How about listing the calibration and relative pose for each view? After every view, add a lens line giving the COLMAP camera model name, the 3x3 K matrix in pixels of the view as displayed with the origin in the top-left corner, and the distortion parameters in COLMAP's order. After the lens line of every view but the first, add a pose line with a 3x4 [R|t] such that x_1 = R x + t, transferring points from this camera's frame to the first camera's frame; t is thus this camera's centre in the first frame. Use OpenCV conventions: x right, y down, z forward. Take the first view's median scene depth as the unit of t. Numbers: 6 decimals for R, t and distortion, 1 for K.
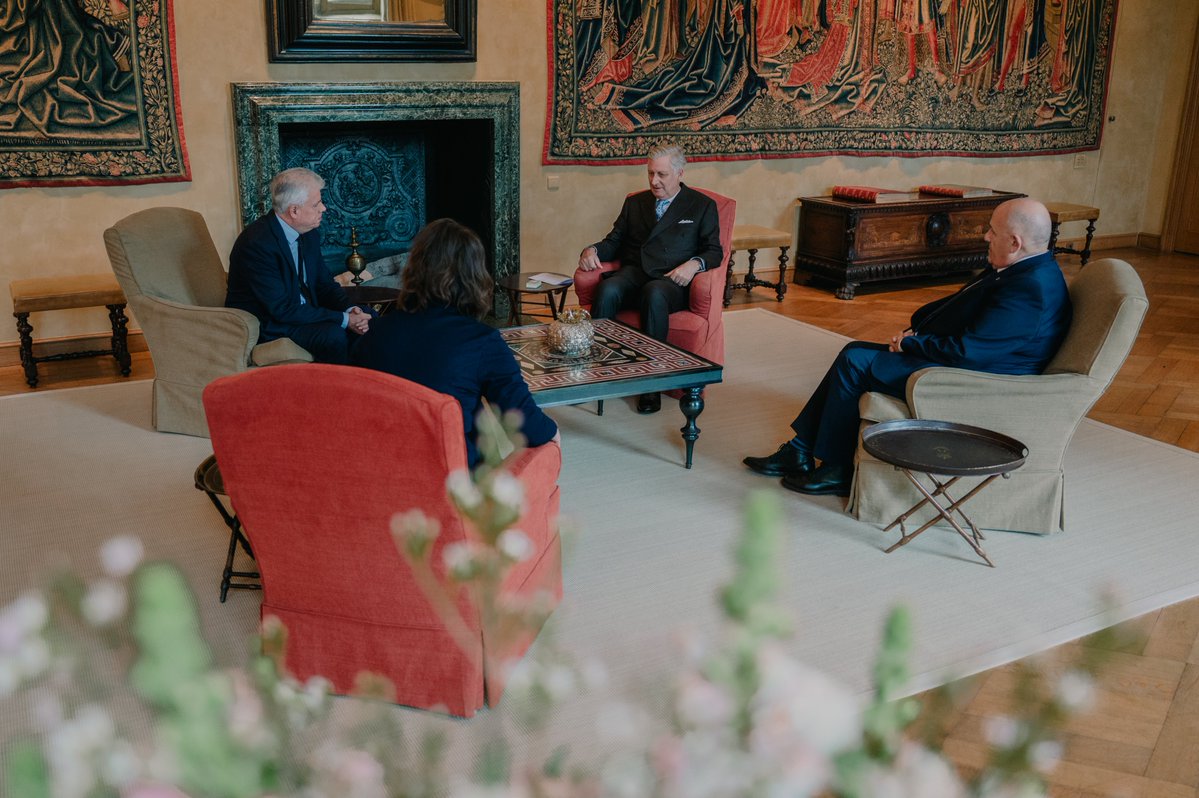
lens RADIAL K [[1096.9, 0, 592.8], [0, 1096.9, 395.8], [0, 0, 1]] dist [0.002392, 0.000000]
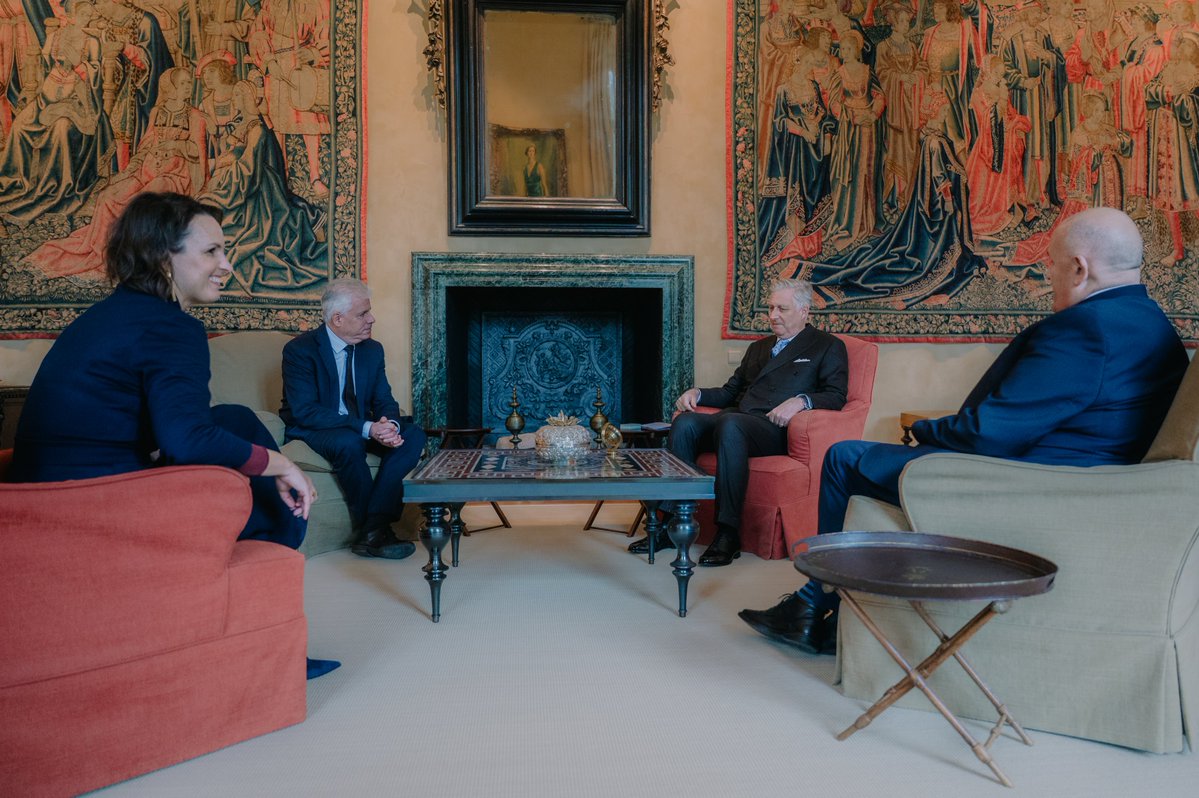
lens RADIAL K [[940.4, 0, 617.6], [0, 940.4, 377.5], [0, 0, 1]] dist [-0.007349, 0.002319]
pose [[0.925773, -0.004645, -0.378051, 0.178618], [-0.101420, 0.960226, -0.260156, 0.049350], [0.364223, 0.279187, 0.888480, 0.218885]]
